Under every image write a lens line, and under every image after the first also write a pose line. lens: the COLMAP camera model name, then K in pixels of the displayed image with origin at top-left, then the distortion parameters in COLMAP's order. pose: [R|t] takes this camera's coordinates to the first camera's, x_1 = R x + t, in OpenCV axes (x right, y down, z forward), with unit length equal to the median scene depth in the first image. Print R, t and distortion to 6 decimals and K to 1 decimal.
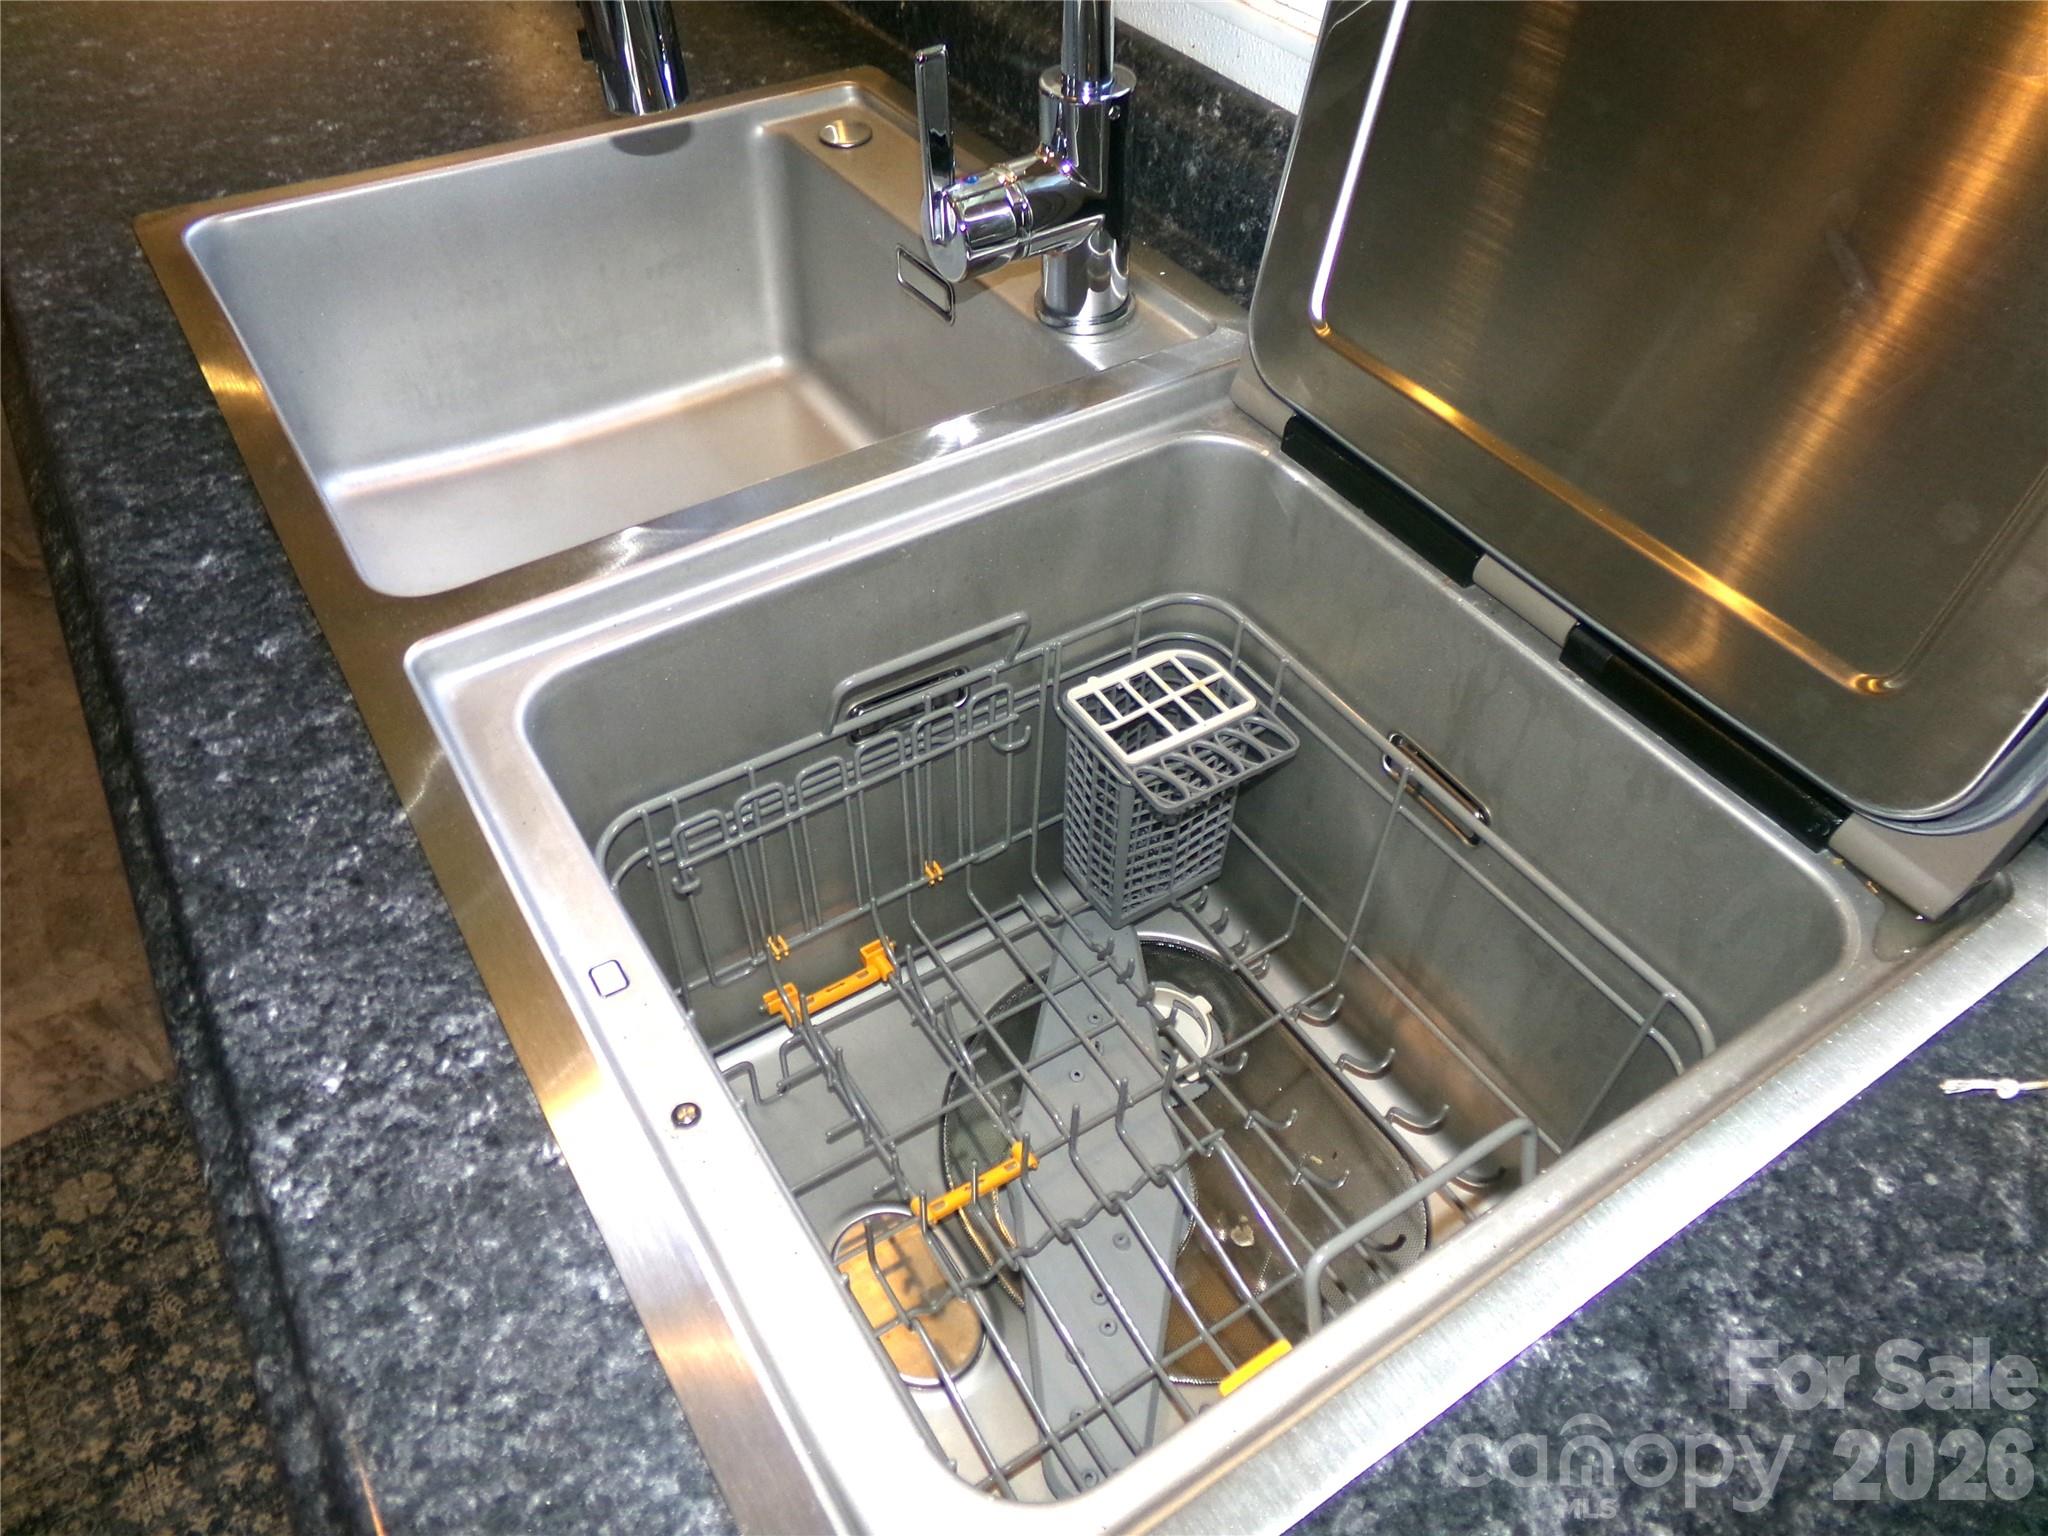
lens RADIAL K [[1410.4, 0, 1033.0], [0, 1410.4, 774.7], [0, 0, 1]] dist [0.043100, 0.000317]
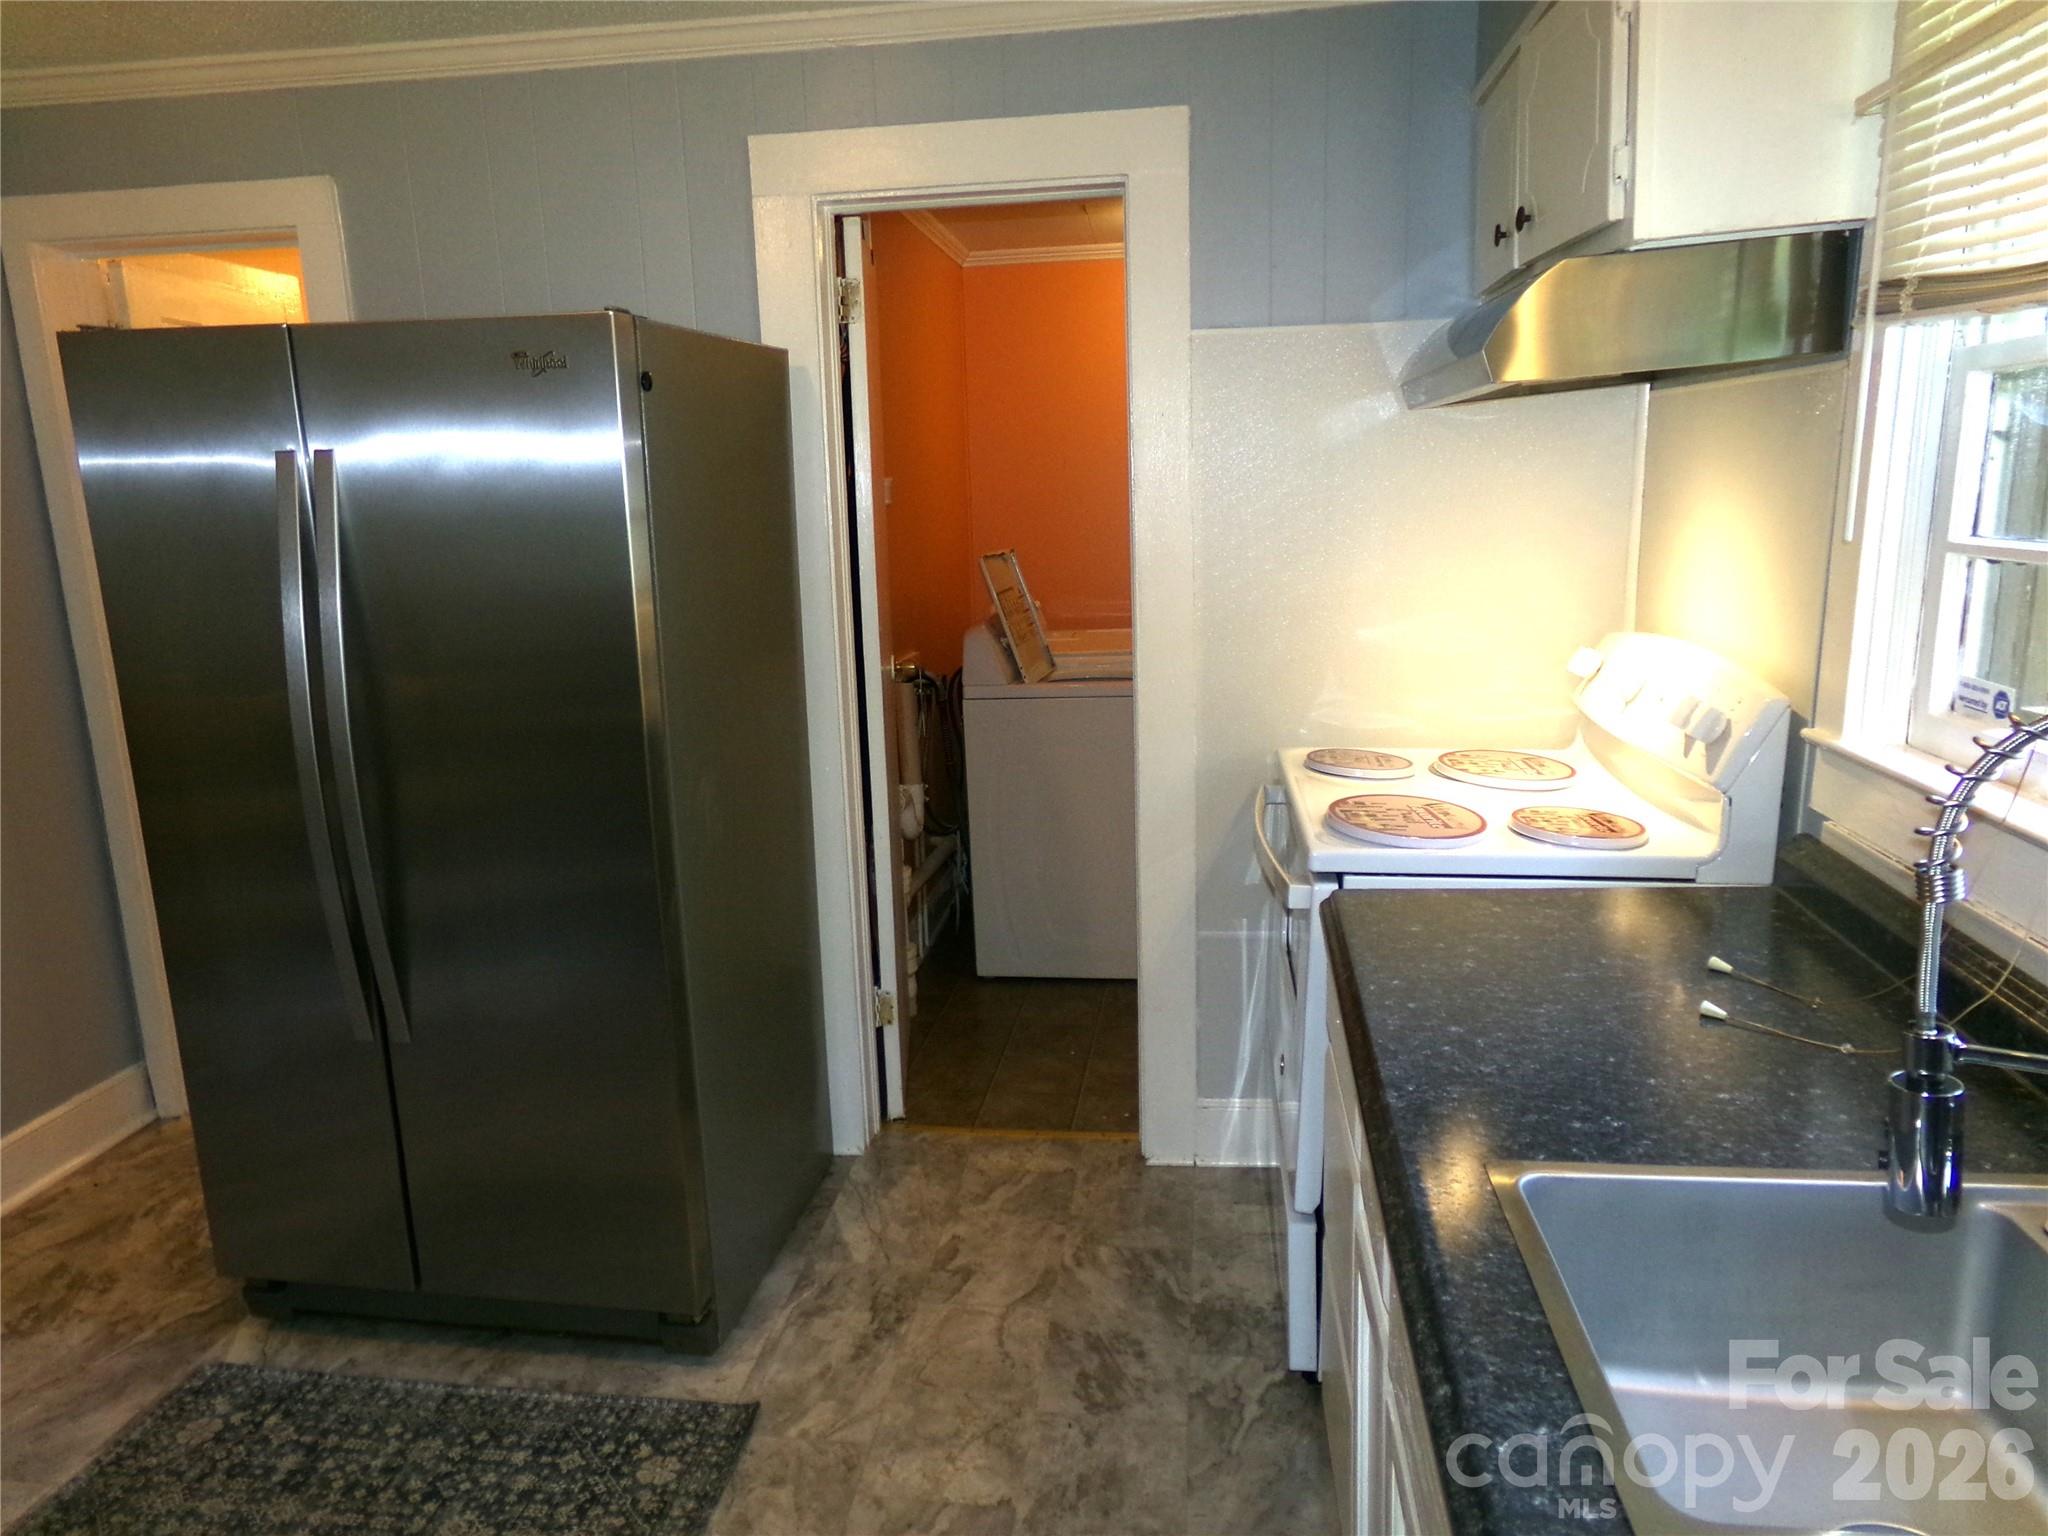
lens RADIAL K [[1410.4, 0, 1033.0], [0, 1410.4, 774.7], [0, 0, 1]] dist [0.043100, 0.000317]
pose [[0.760617, 0.082496, -0.643939, -0.069889], [-0.423853, 0.814421, -0.396317, 0.099987], [0.491742, 0.574381, 0.654428, -0.571258]]
